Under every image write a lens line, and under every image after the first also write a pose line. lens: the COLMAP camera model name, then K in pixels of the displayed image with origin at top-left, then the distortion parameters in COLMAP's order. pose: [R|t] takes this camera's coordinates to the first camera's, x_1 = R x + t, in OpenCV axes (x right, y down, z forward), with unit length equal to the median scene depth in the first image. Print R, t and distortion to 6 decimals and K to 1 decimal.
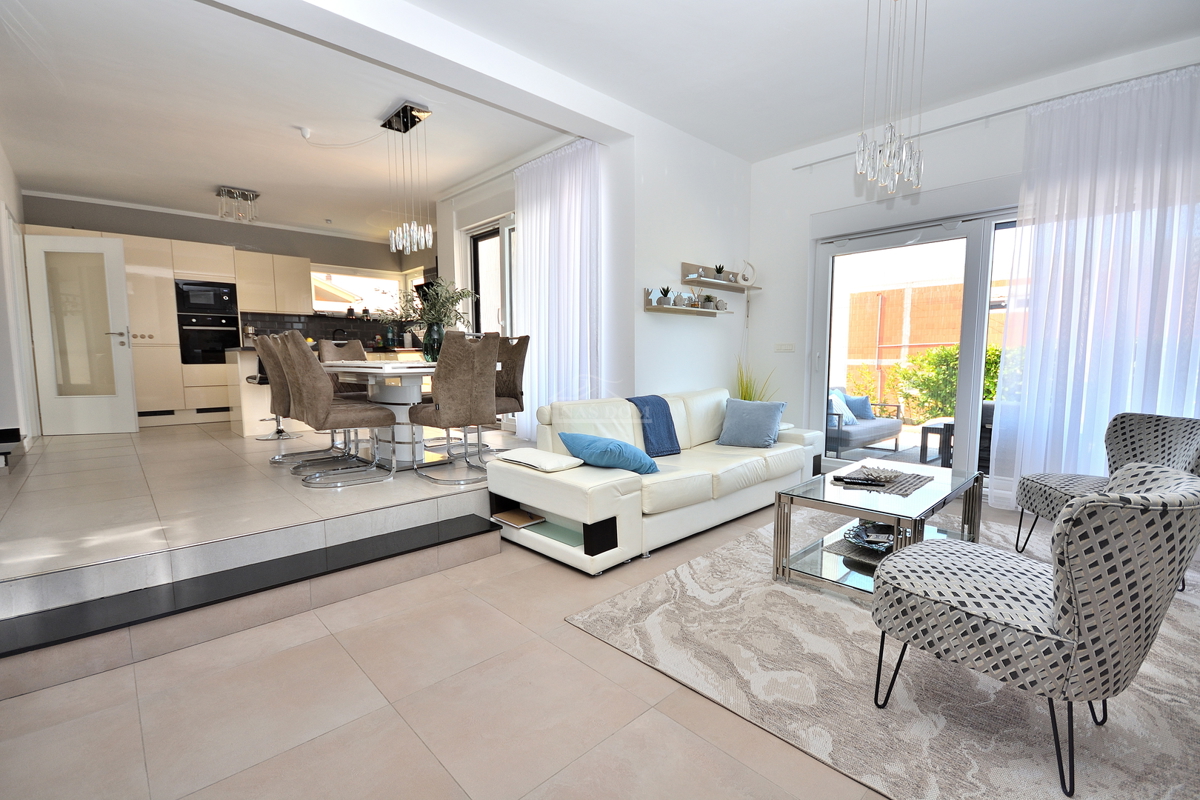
lens RADIAL K [[526.6, 0, 603.5], [0, 526.6, 410.1], [0, 0, 1]] dist [0.014829, -0.014100]
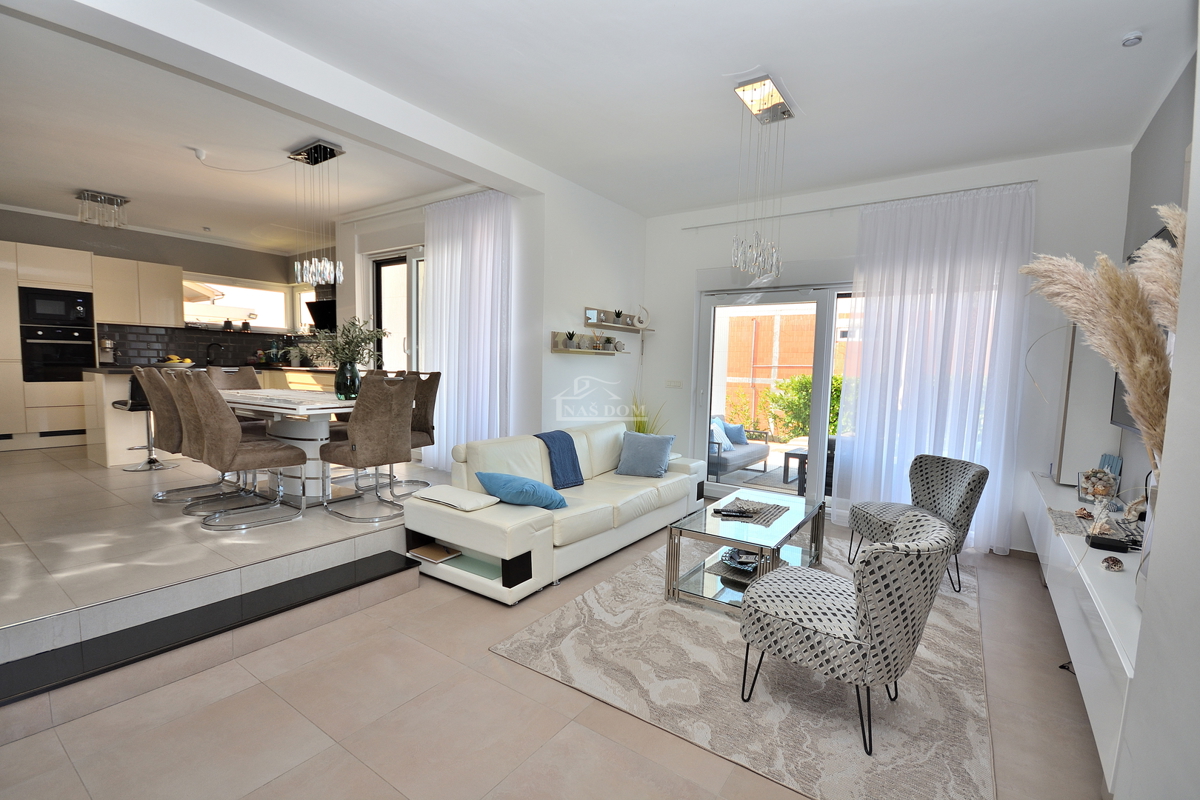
lens RADIAL K [[526.6, 0, 604.0], [0, 526.6, 409.7], [0, 0, 1]] dist [0.014829, -0.014100]
pose [[0.979057, 0.012046, 0.203228, -0.041974], [-0.008881, 0.999825, -0.016480, -0.060424], [-0.203391, 0.014330, 0.978993, -0.098039]]
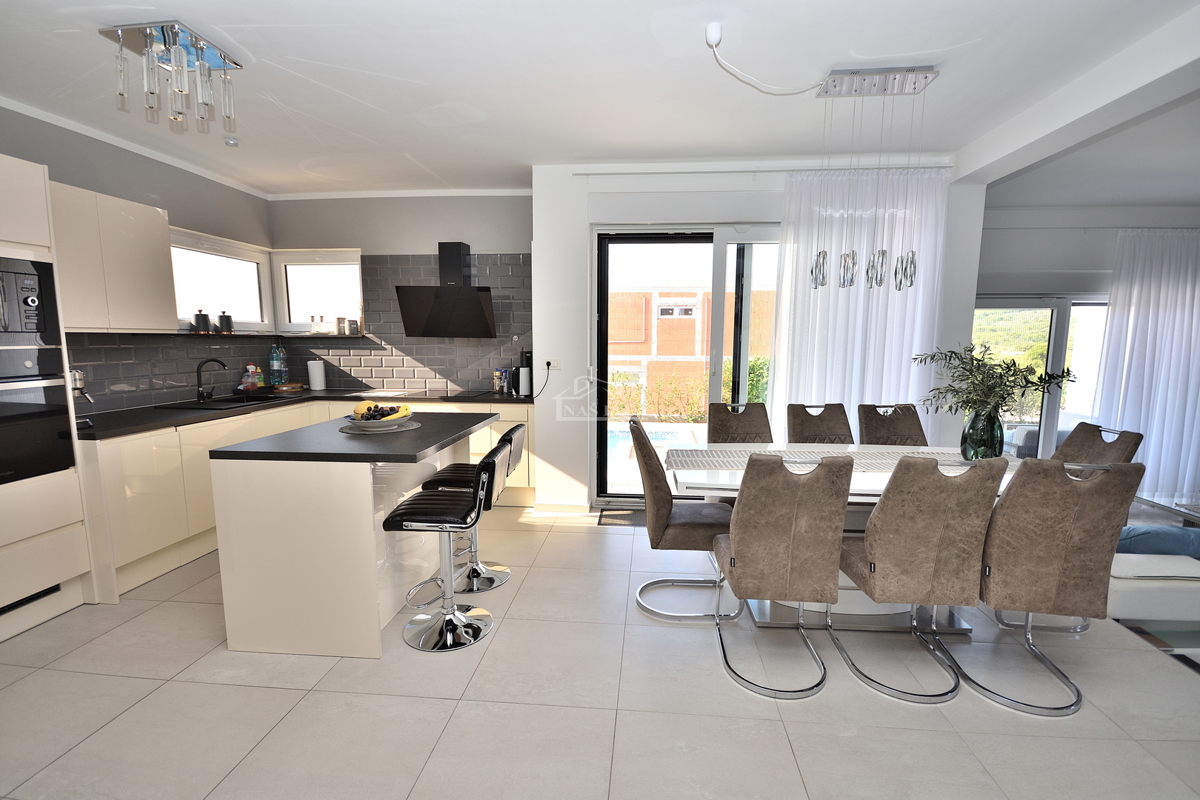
lens RADIAL K [[526.6, 0, 590.9], [0, 526.6, 408.2], [0, 0, 1]] dist [0.014829, -0.014100]
pose [[0.760890, -0.073580, 0.644696, -1.194197], [0.056614, 0.997289, 0.047004, -0.241329], [-0.646407, 0.000734, 0.762993, 0.867012]]
